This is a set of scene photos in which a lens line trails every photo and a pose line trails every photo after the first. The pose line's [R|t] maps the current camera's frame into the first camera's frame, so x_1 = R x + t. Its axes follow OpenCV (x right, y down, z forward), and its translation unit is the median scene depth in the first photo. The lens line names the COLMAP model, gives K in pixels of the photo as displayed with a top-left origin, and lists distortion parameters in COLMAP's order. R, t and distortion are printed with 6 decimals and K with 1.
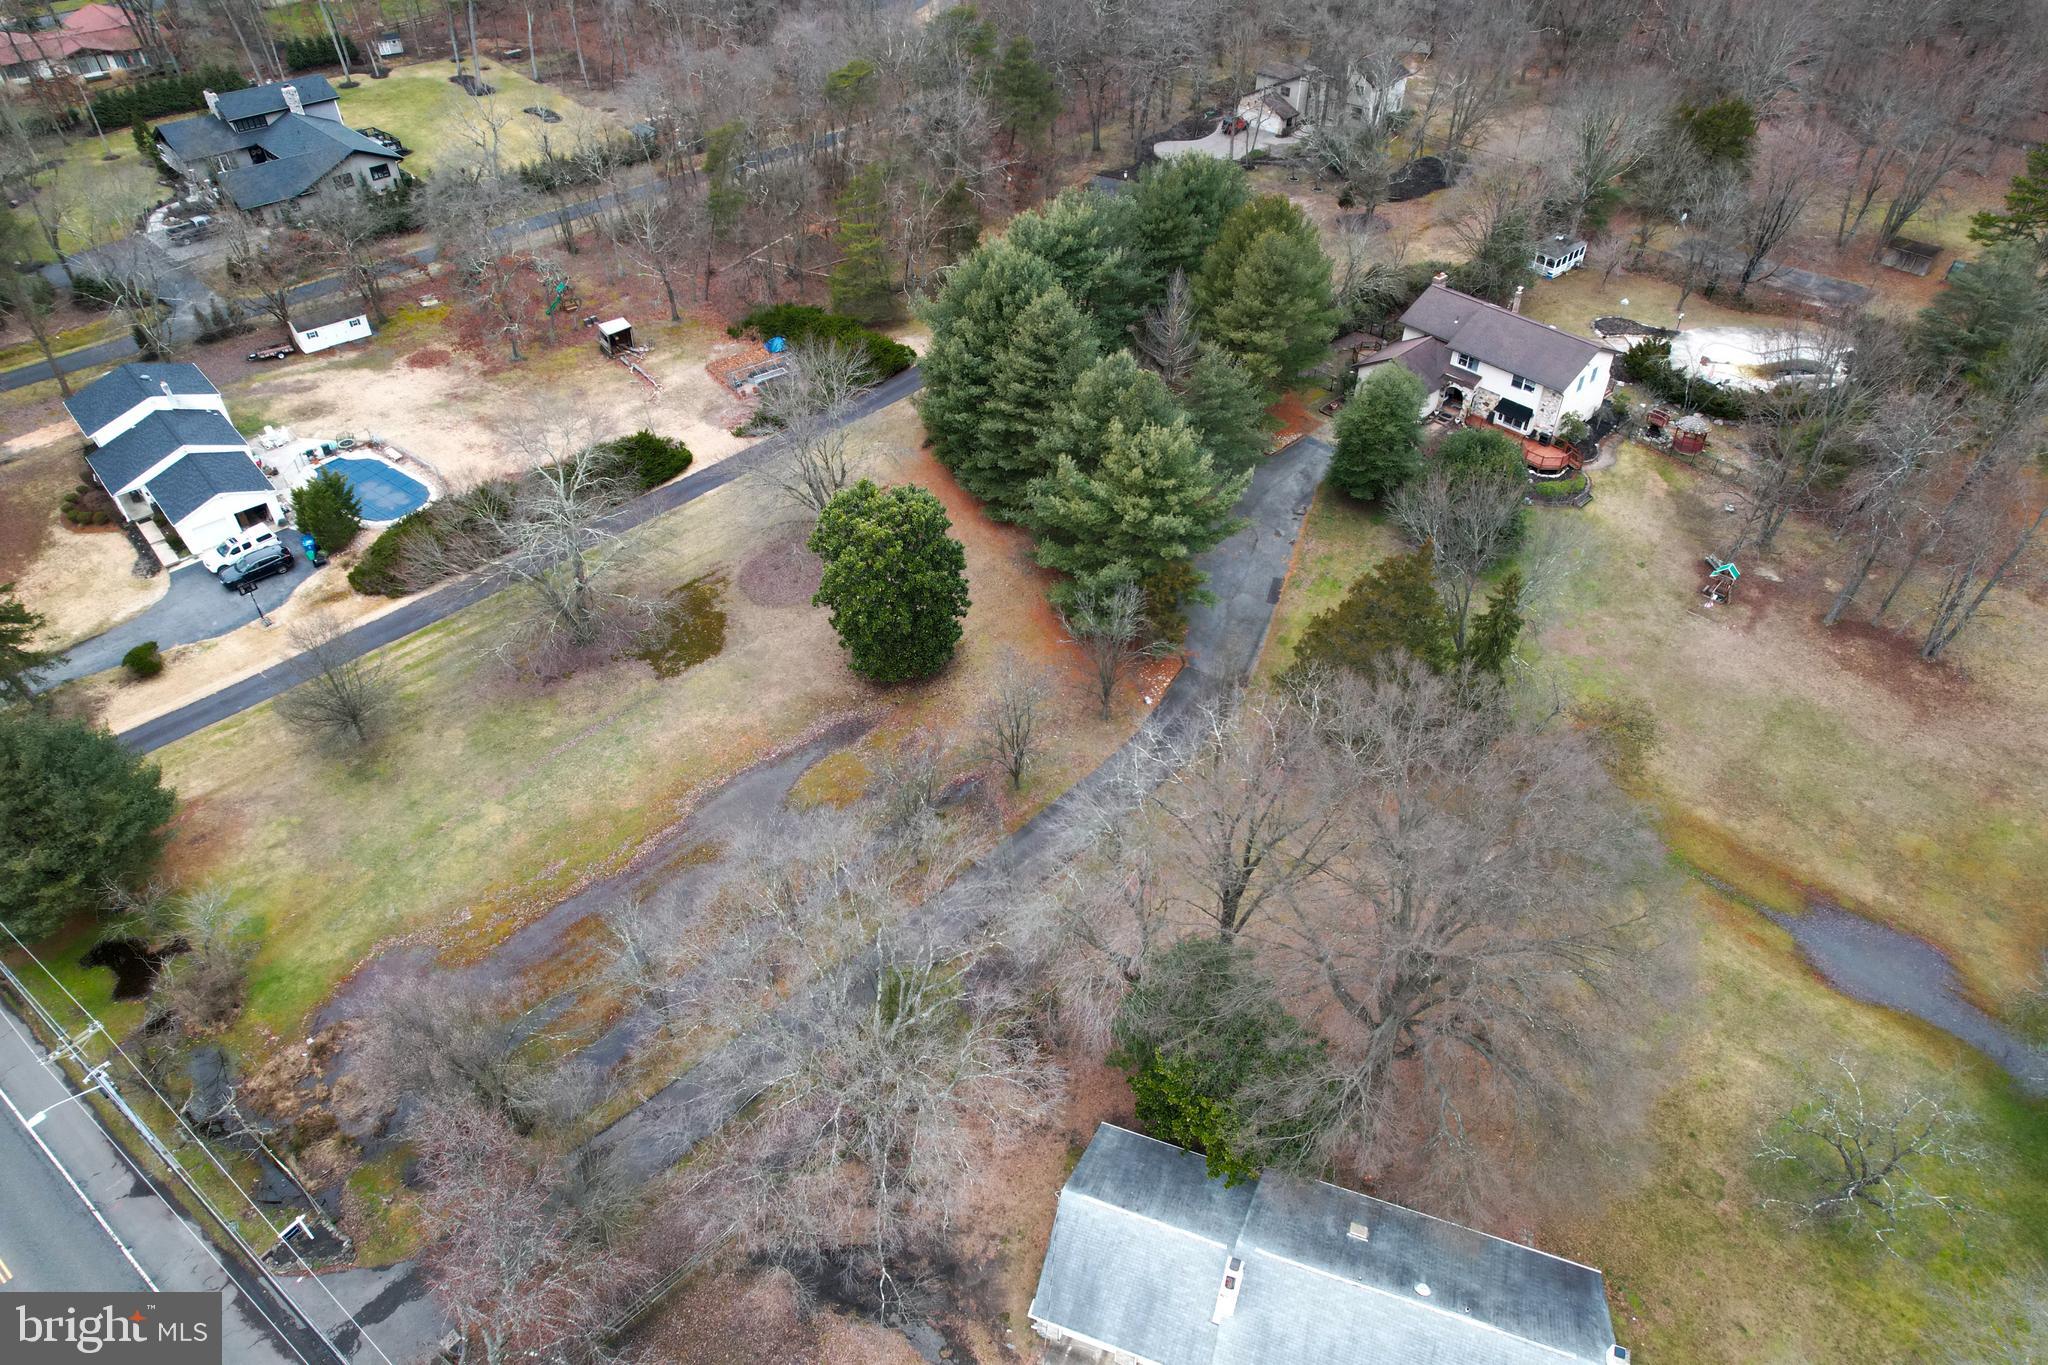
lens RADIAL K [[1282.1, 0, 1014.7], [0, 1282.1, 713.9], [0, 0, 1]] dist [-0.047098, 0.004658]
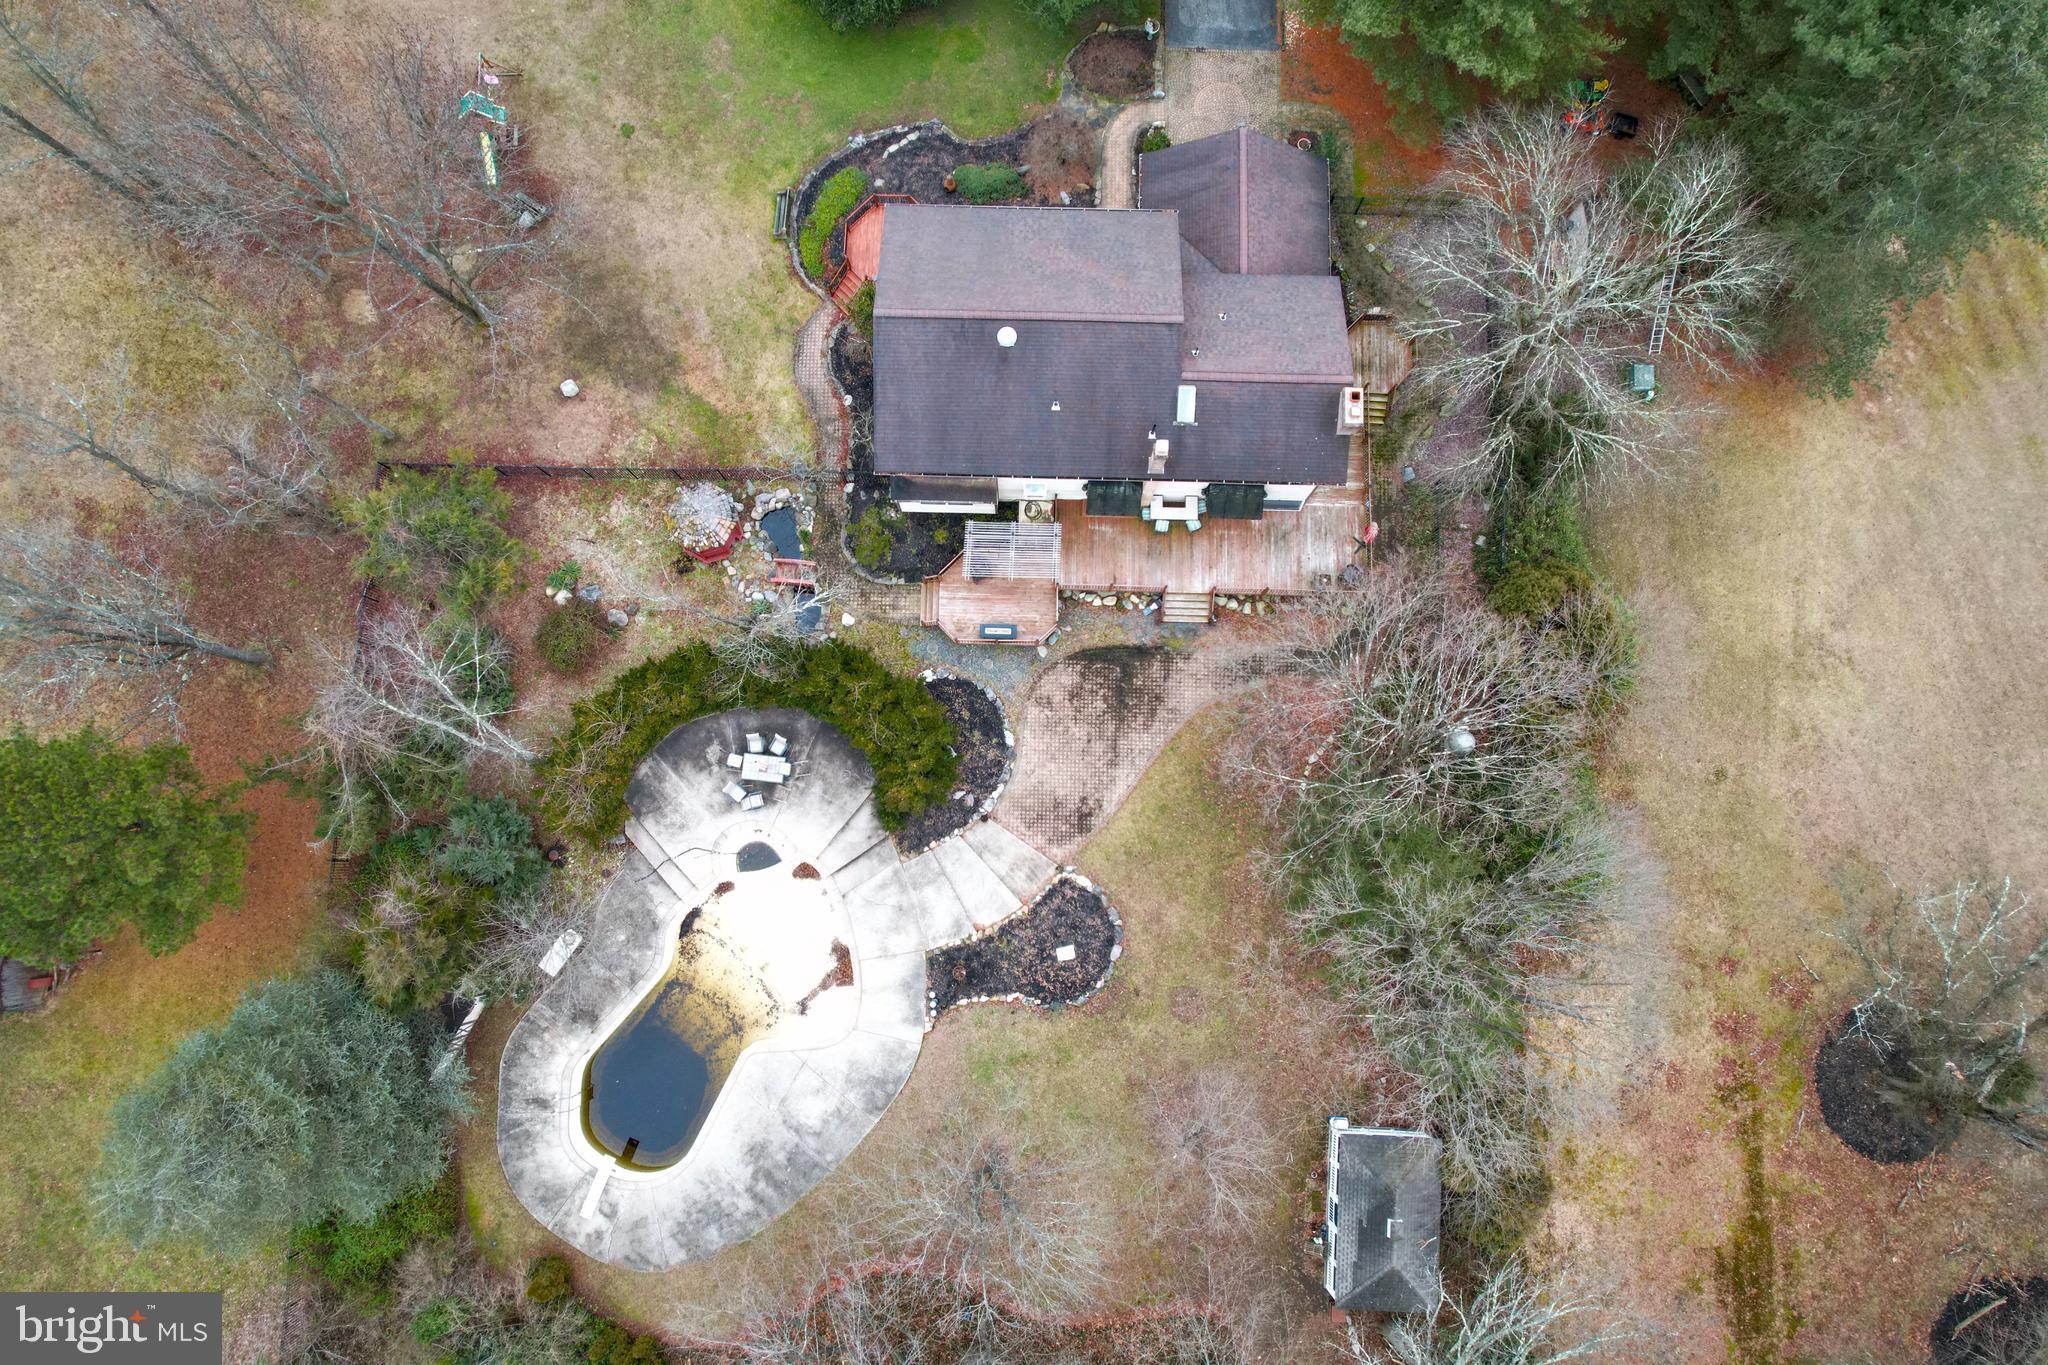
lens RADIAL K [[1306.2, 0, 1012.8], [0, 1306.2, 690.5], [0, 0, 1]] dist [-0.077412, 0.068036]
pose [[-0.707043, 0.702971, -0.076958, 0.544878], [-0.465254, -0.380451, 0.799247, -0.703358], [0.532568, 0.600907, 0.596055, 0.820769]]
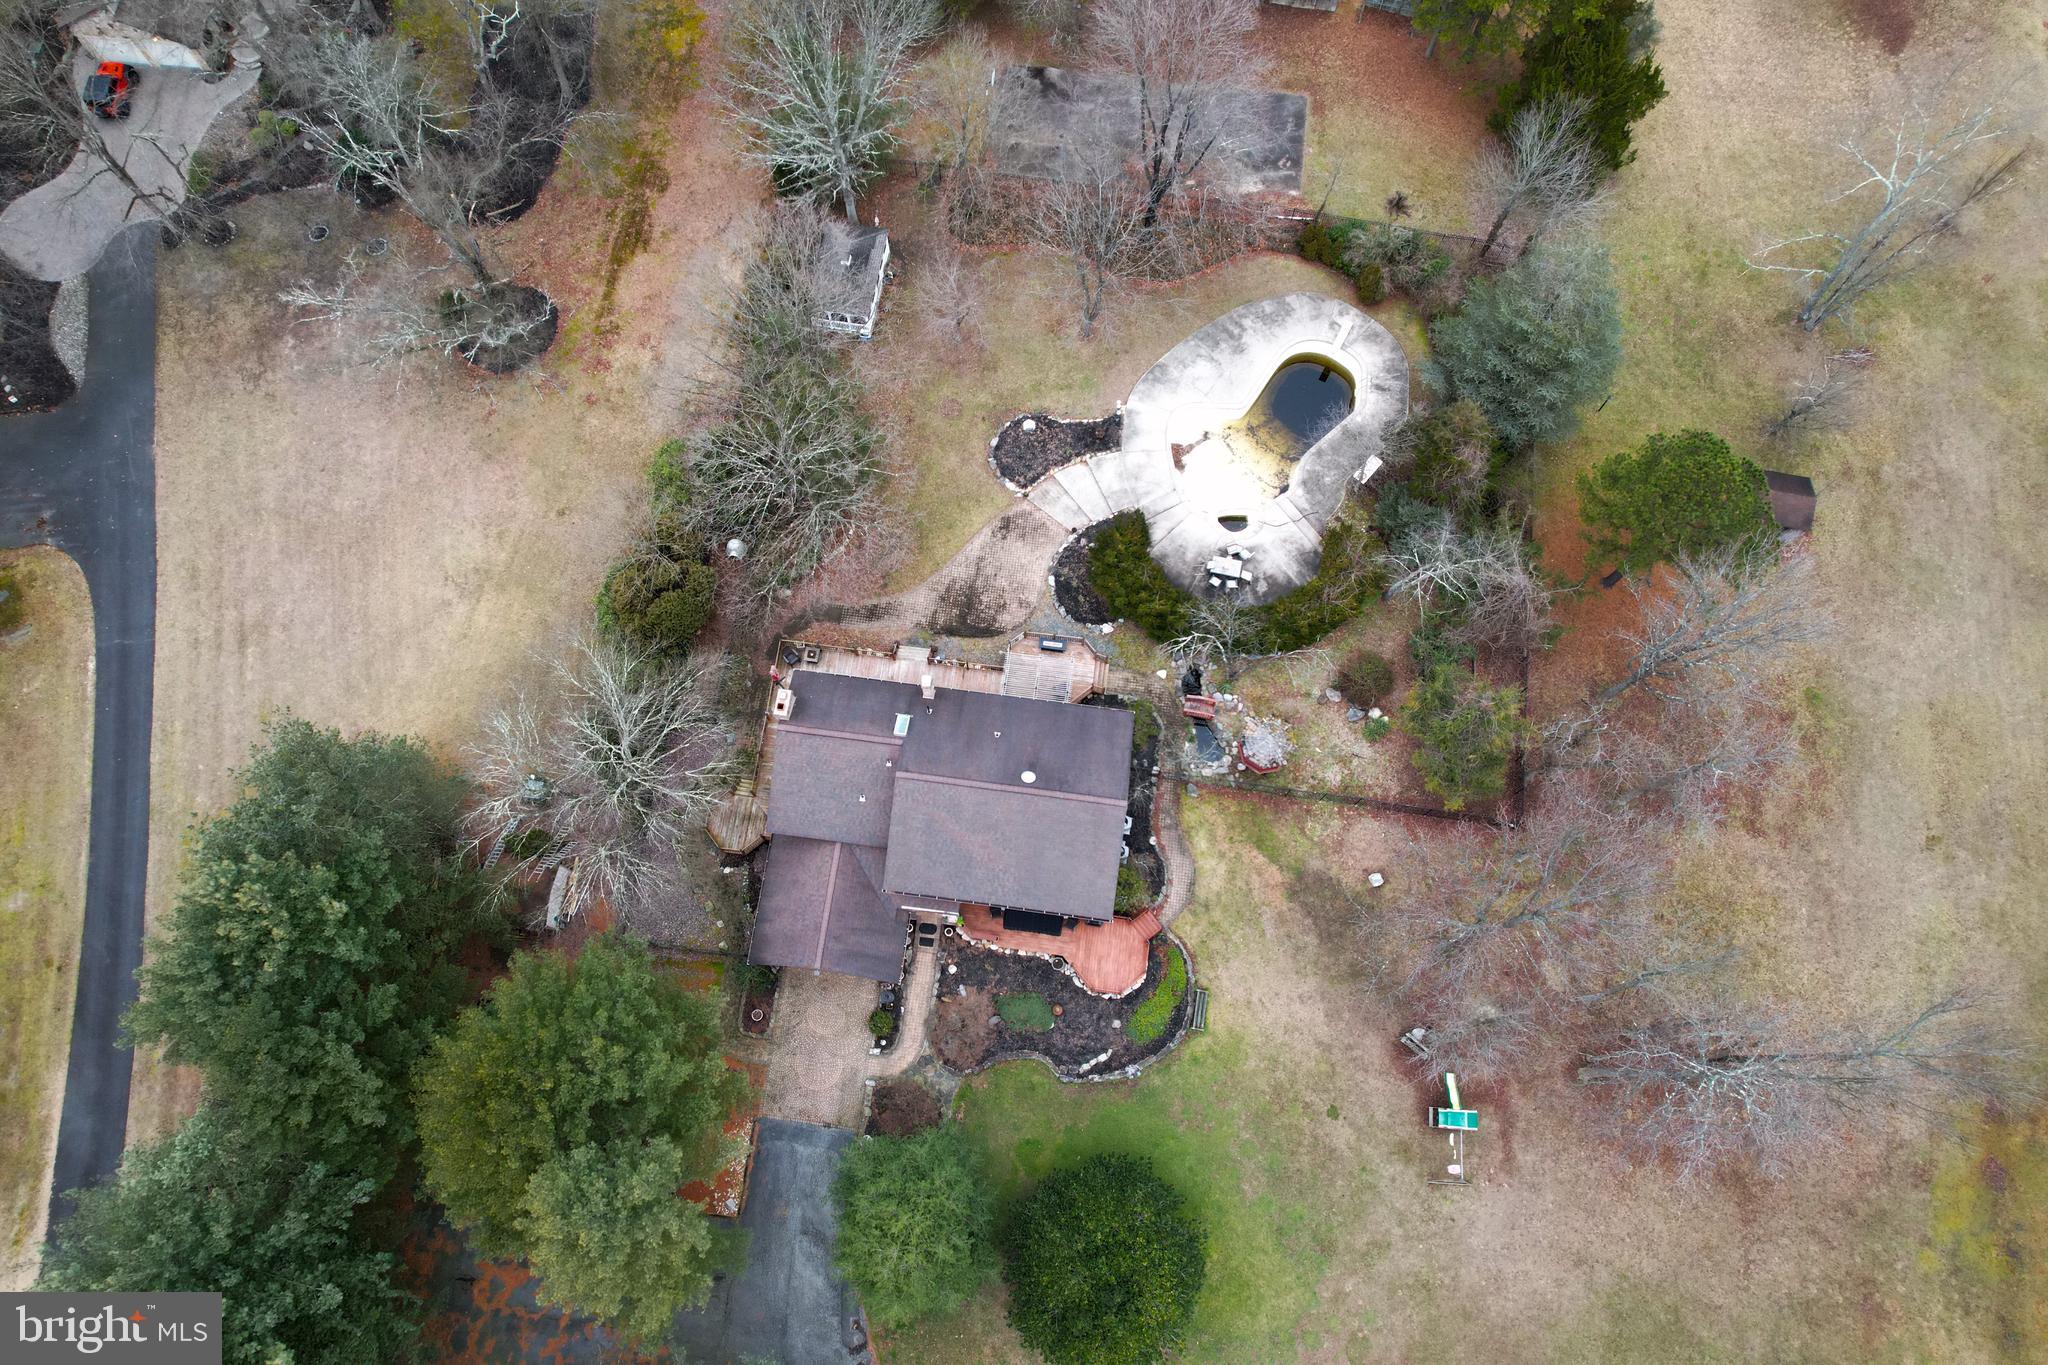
lens RADIAL K [[1296.5, 0, 1010.9], [0, 1296.5, 689.5], [0, 0, 1]] dist [-0.067680, 0.059186]
pose [[0.777398, -0.596345, 0.200063, 0.329997], [0.423300, 0.731254, 0.534869, -0.651303], [-0.465264, -0.331120, 0.820908, 0.547846]]
